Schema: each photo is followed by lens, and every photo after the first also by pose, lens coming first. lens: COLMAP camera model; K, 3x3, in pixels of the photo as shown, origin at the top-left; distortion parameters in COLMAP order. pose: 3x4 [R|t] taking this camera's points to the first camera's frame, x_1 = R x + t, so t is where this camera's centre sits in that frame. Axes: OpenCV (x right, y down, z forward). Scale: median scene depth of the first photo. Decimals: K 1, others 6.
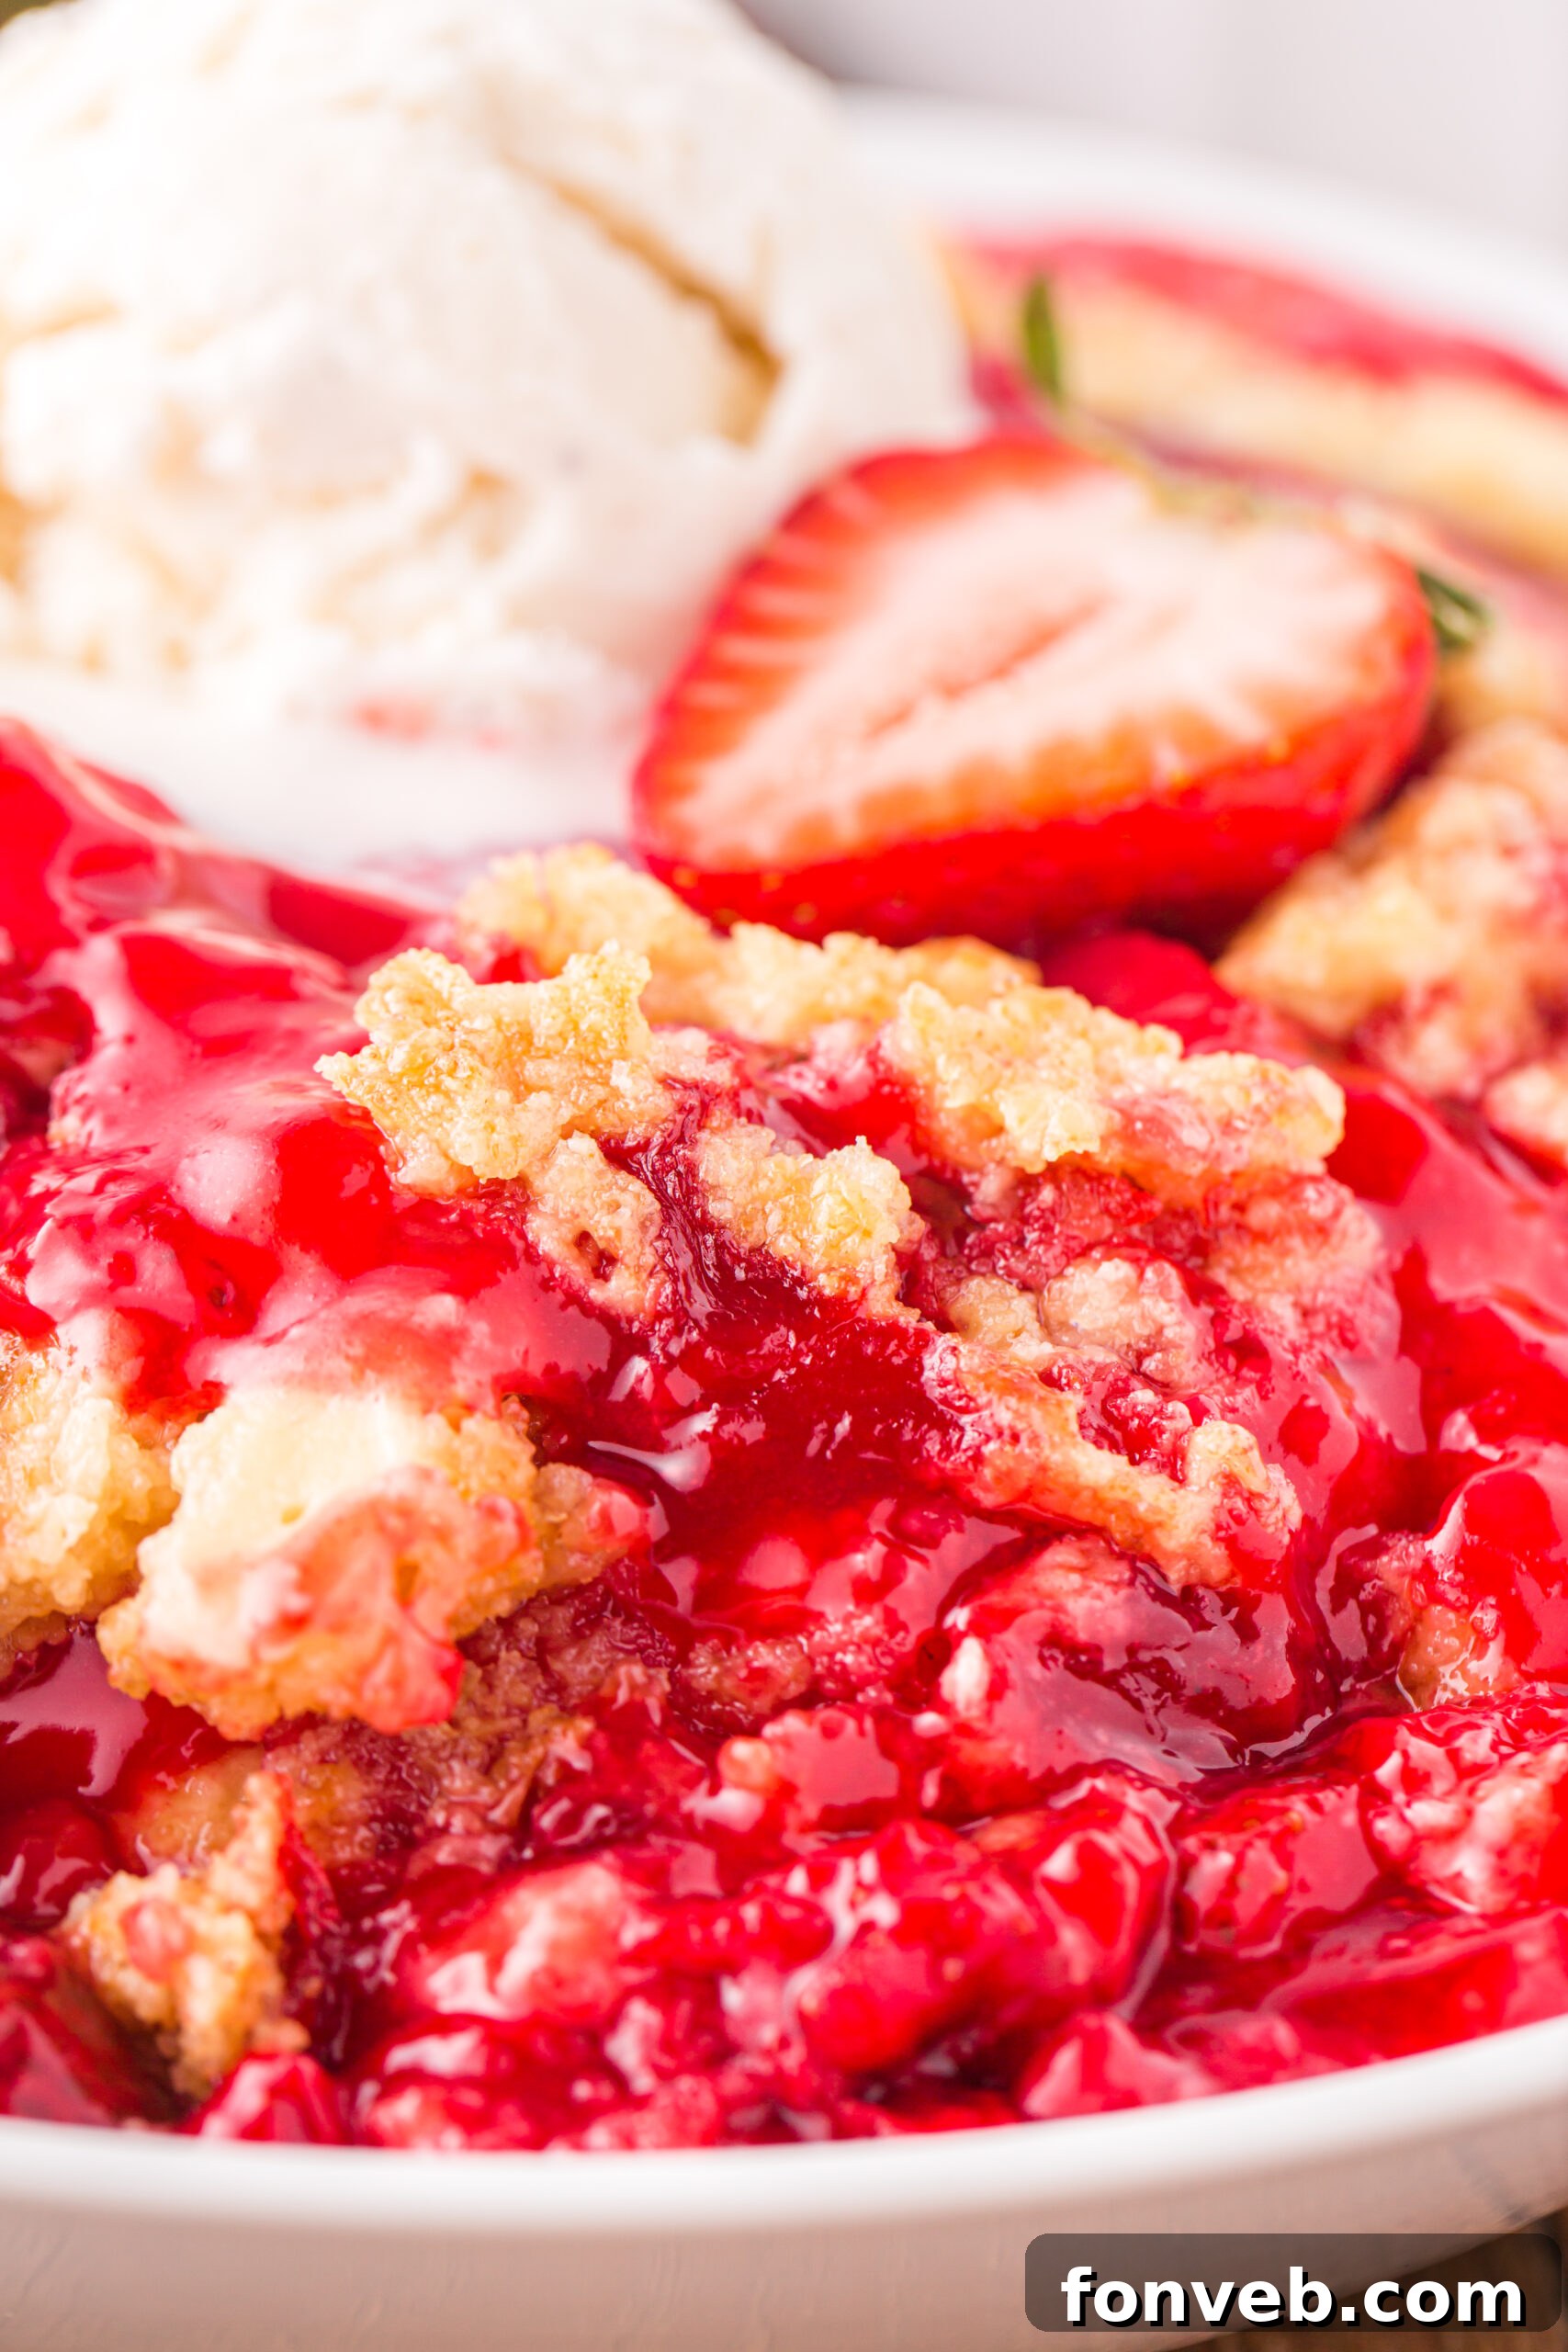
lens RADIAL K [[9867.5, 0, 795.0], [0, 9867.5, 1184.6], [0, 0, 1]] dist [-0.125201, 0.000000]
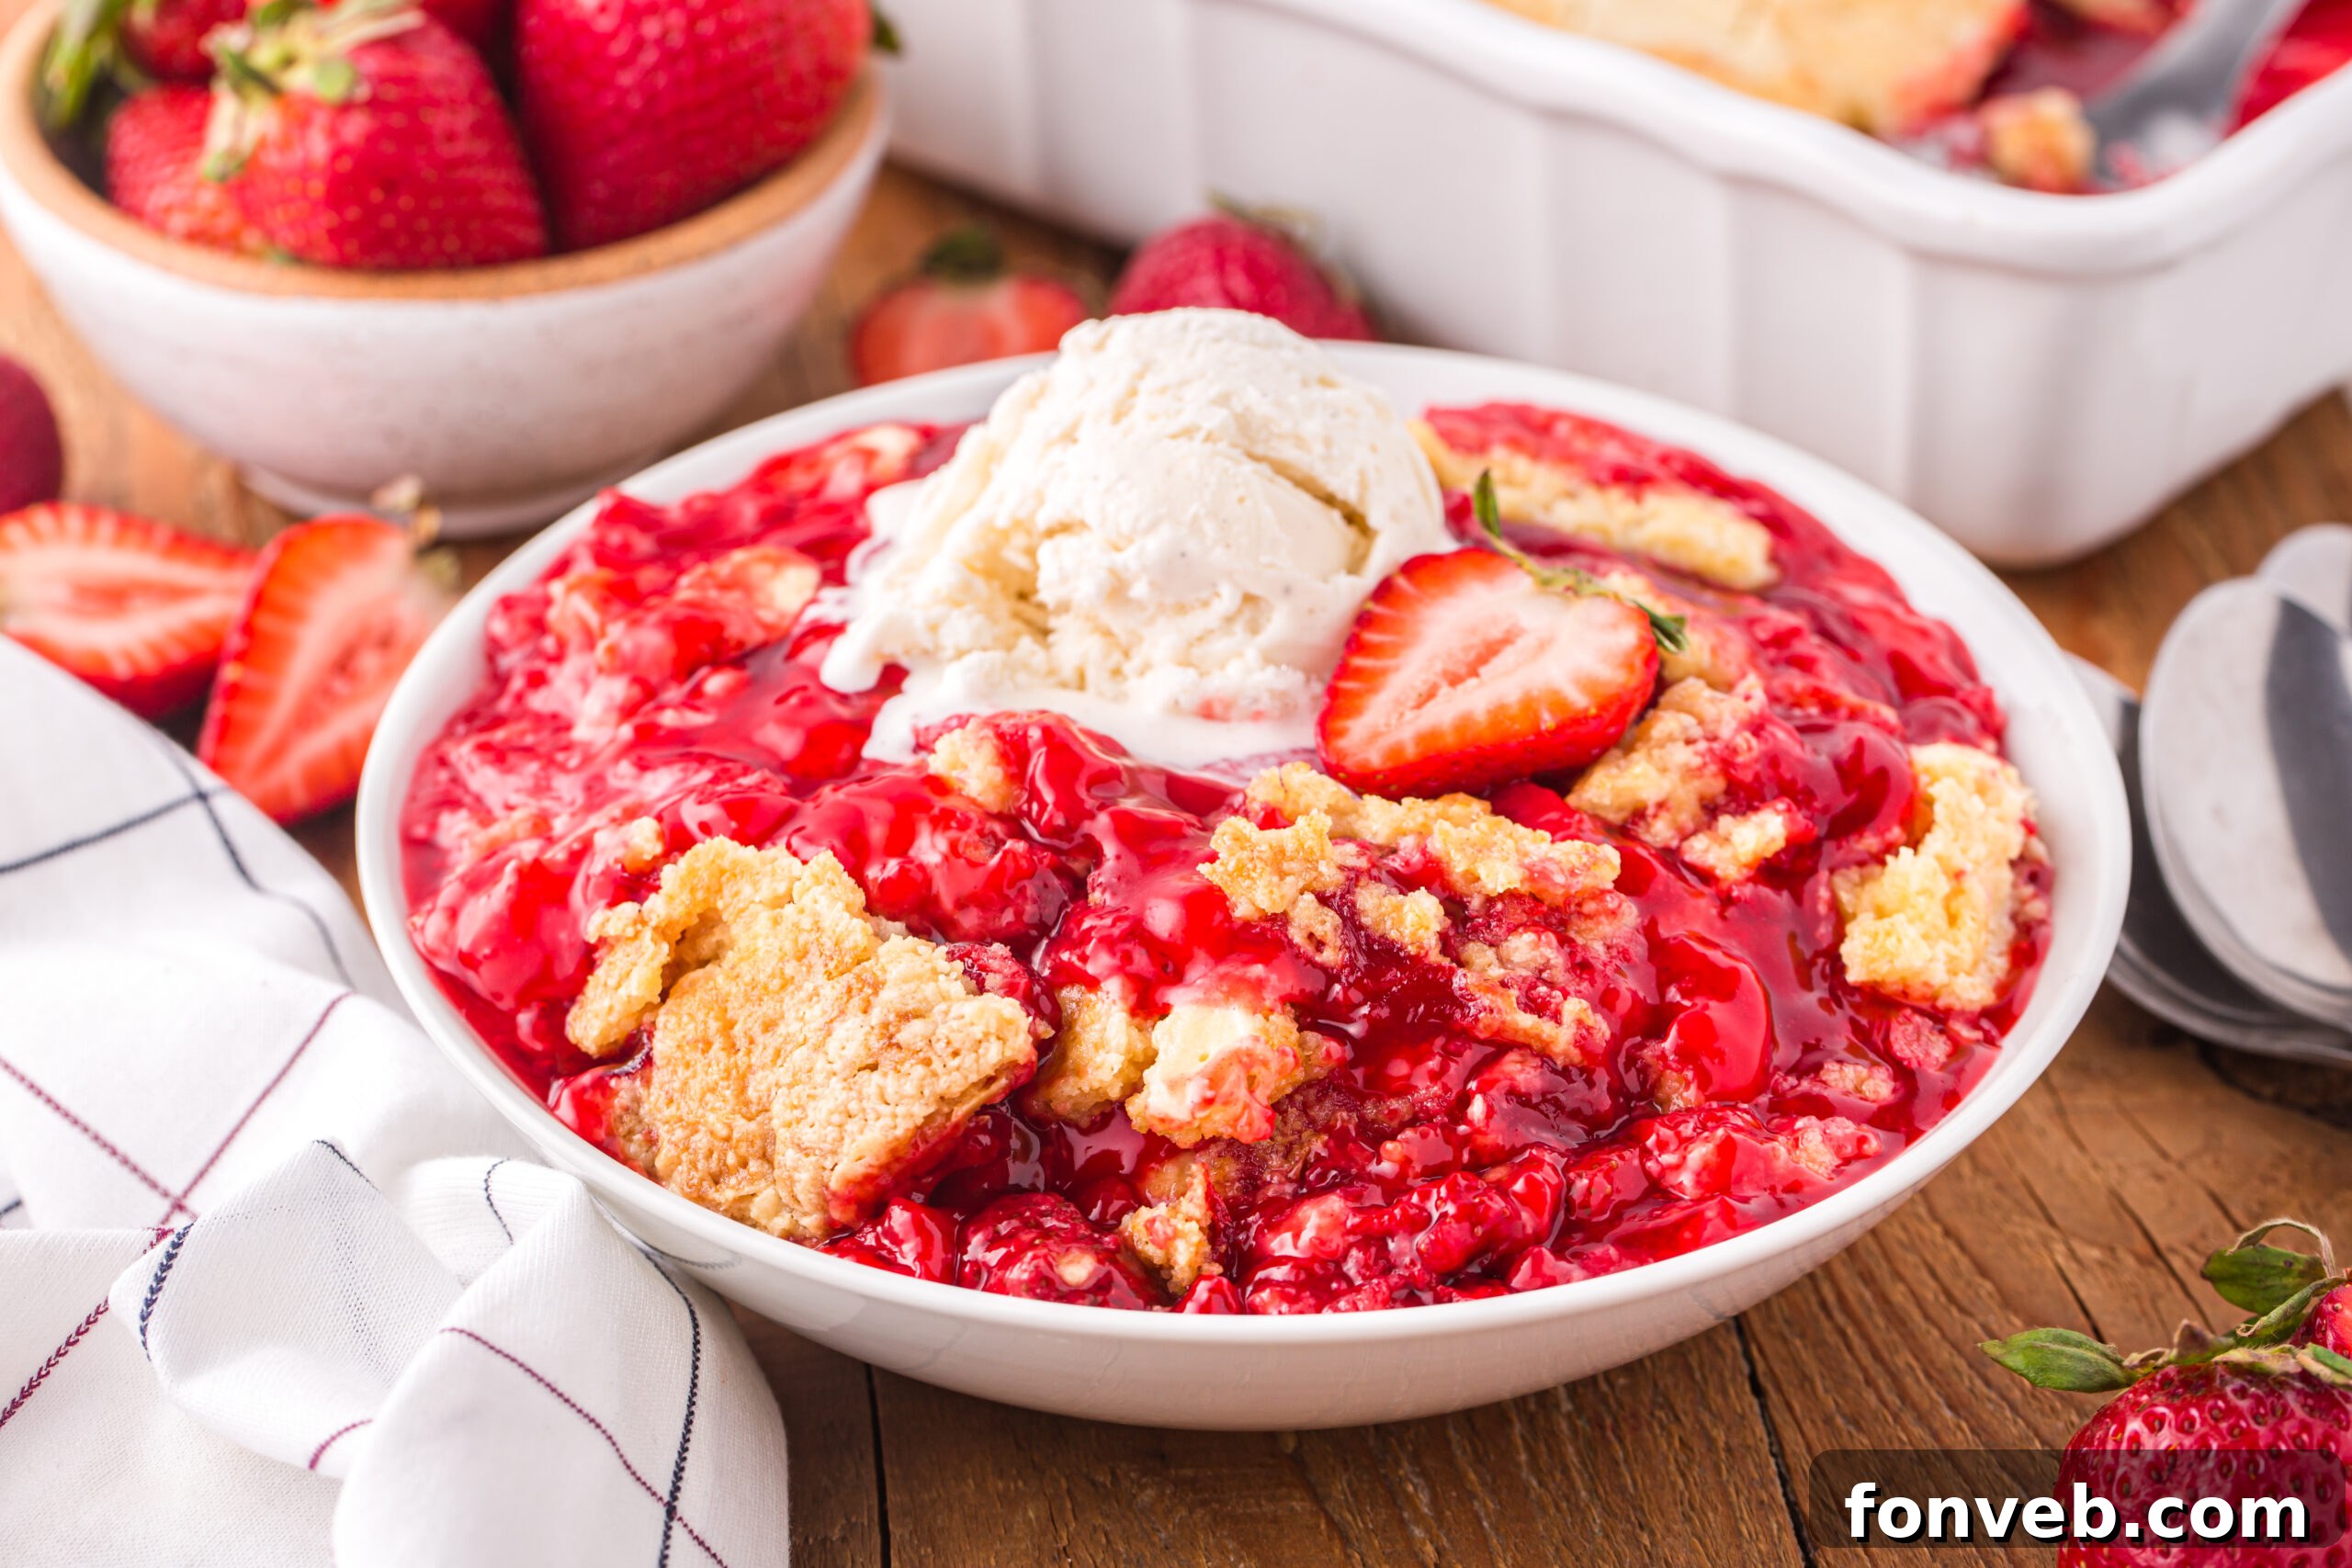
lens RADIAL K [[8453.5, 0, 1110.1], [0, 8453.5, 639.6], [0, 0, 1]] dist [0.700633, 0.000000]
pose [[0.998593, -0.049410, -0.019277, -0.027507], [0.049966, 0.998314, 0.029544, -0.134244], [0.017785, -0.030466, 0.999378, -1.117517]]
